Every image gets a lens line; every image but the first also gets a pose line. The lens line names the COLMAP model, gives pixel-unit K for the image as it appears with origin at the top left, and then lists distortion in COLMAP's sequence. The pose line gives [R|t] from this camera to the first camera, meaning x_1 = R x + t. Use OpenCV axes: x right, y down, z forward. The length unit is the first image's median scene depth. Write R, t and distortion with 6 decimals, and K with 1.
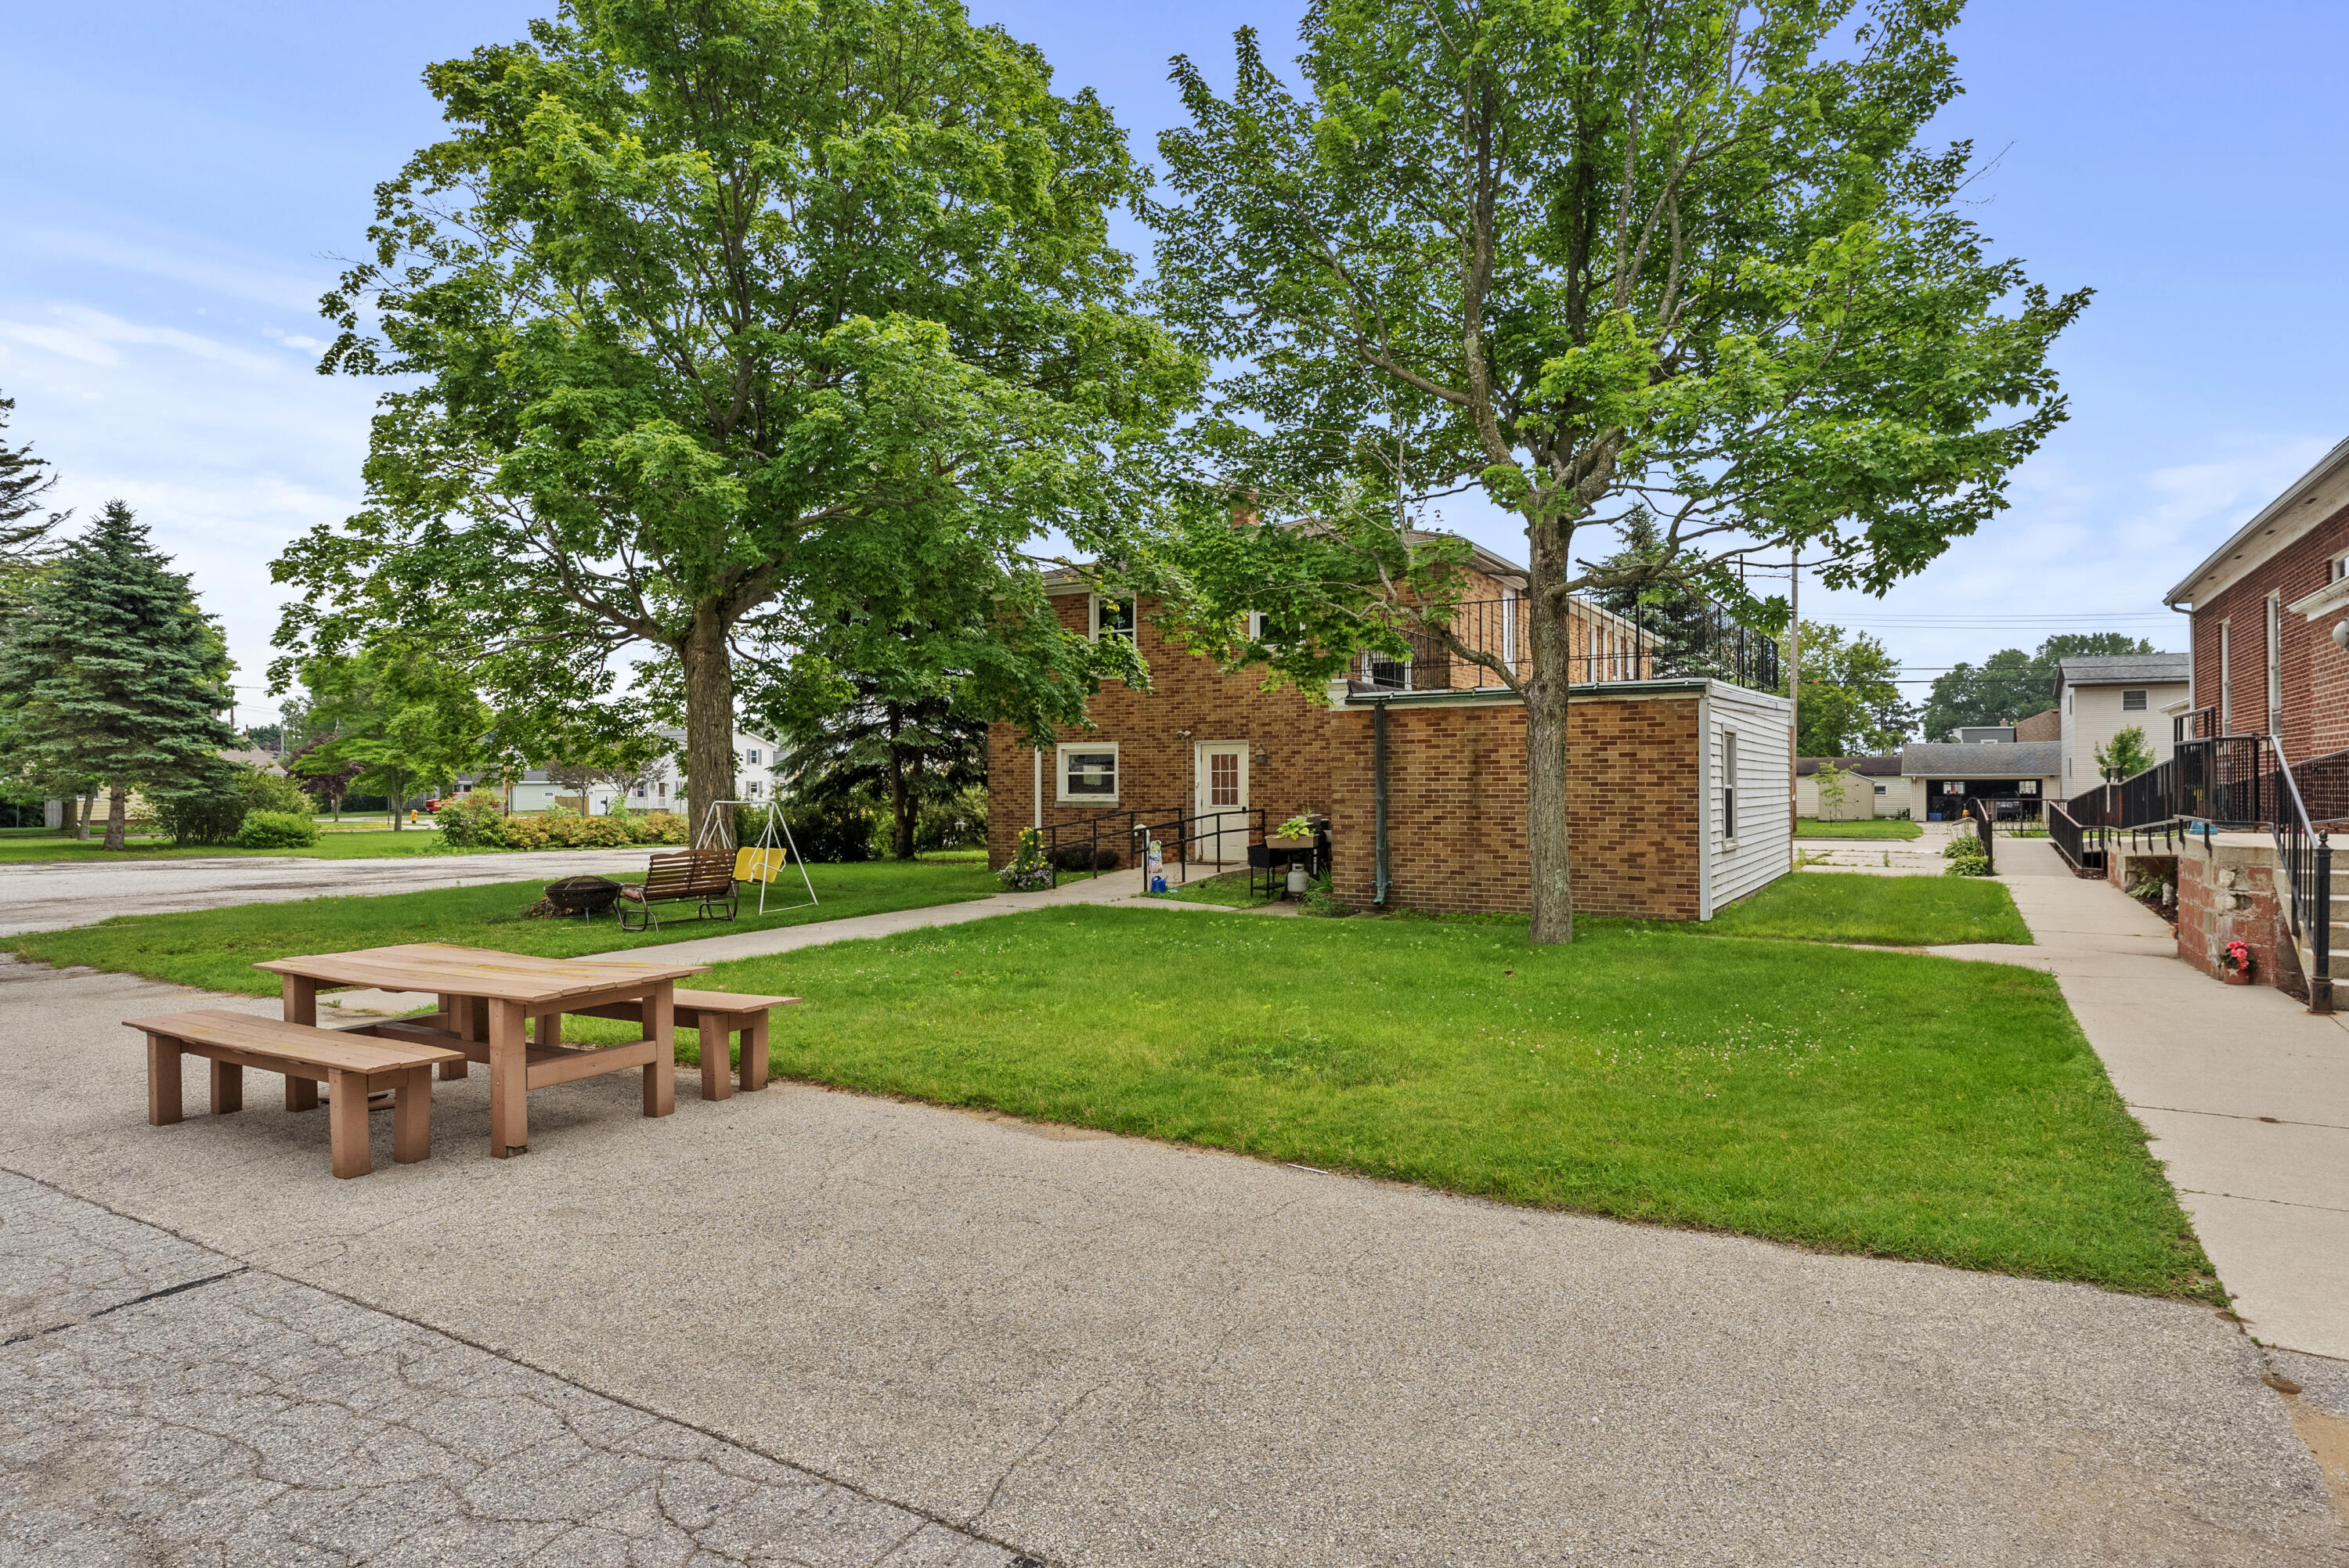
lens RADIAL K [[1280.3, 0, 1174.5], [0, 1280.3, 784.0], [0, 0, 1]] dist [0.000643, 0.000291]
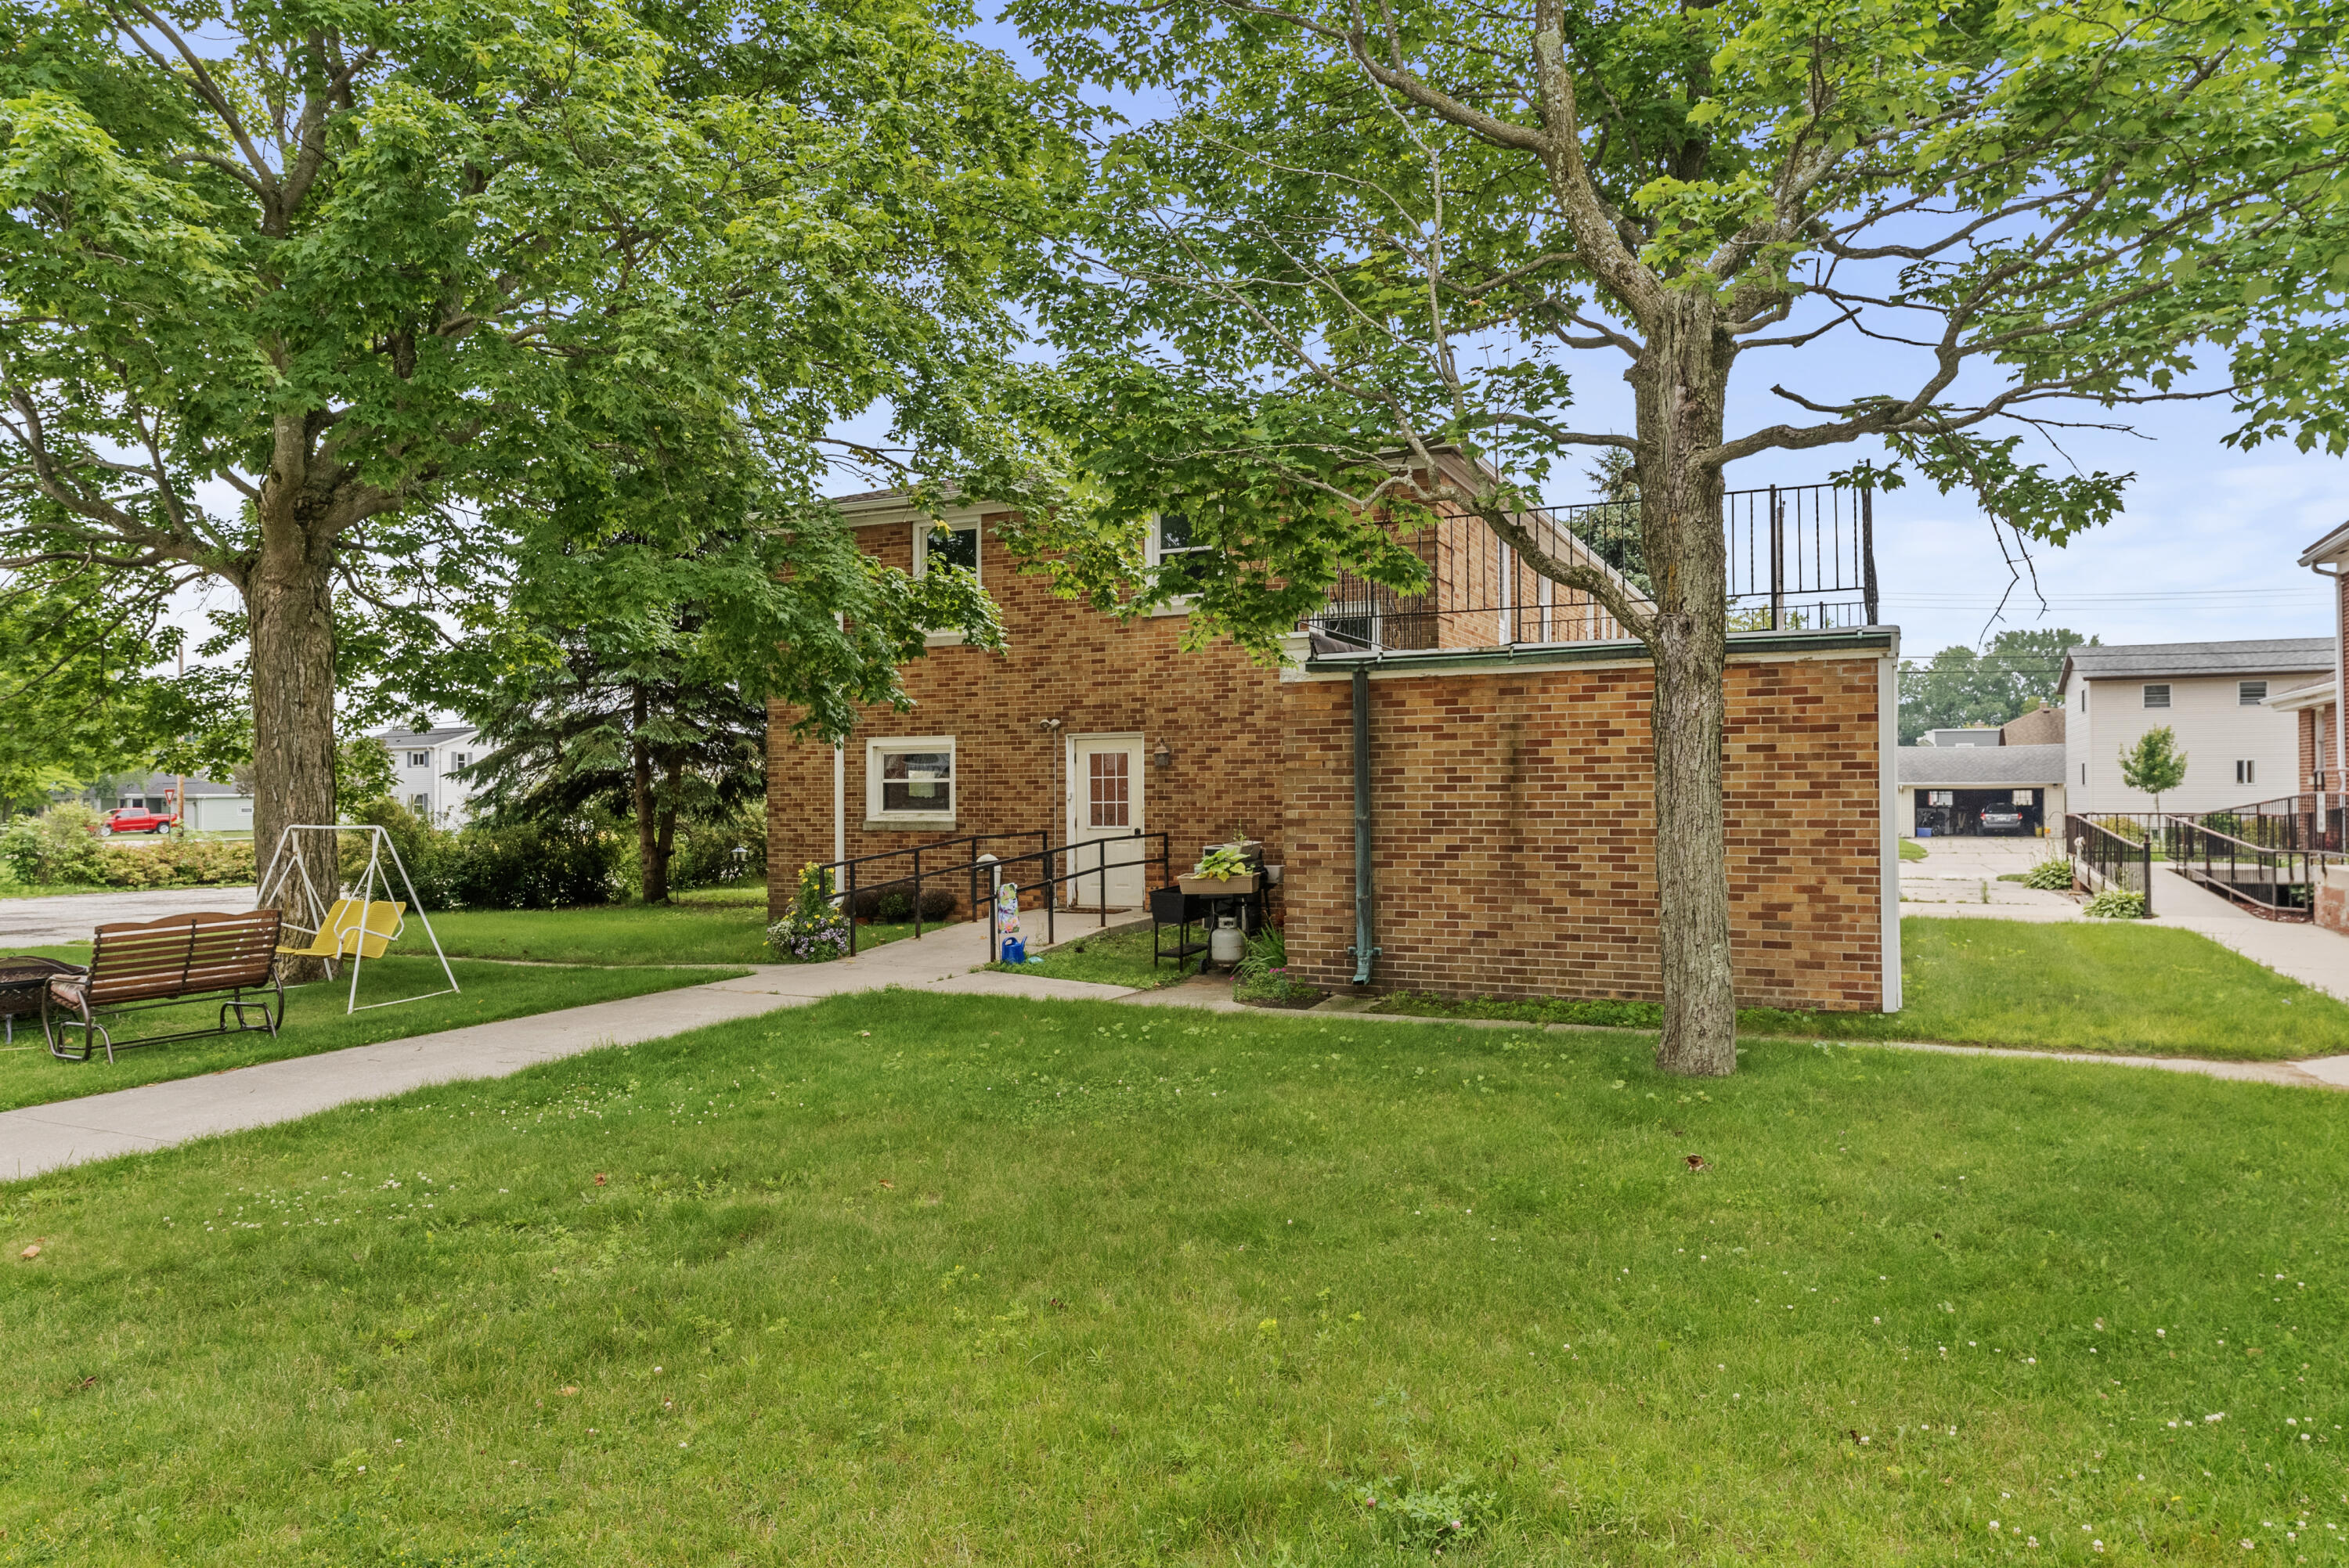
lens RADIAL K [[1448.7, 0, 1185.6], [0, 1448.7, 786.8], [0, 0, 1]] dist [-0.001165, -0.000589]
pose [[0.994557, -0.001416, 0.104186, -0.001709], [0.002051, 0.999980, -0.005989, -0.000101], [-0.104175, 0.006170, 0.994540, 0.231728]]
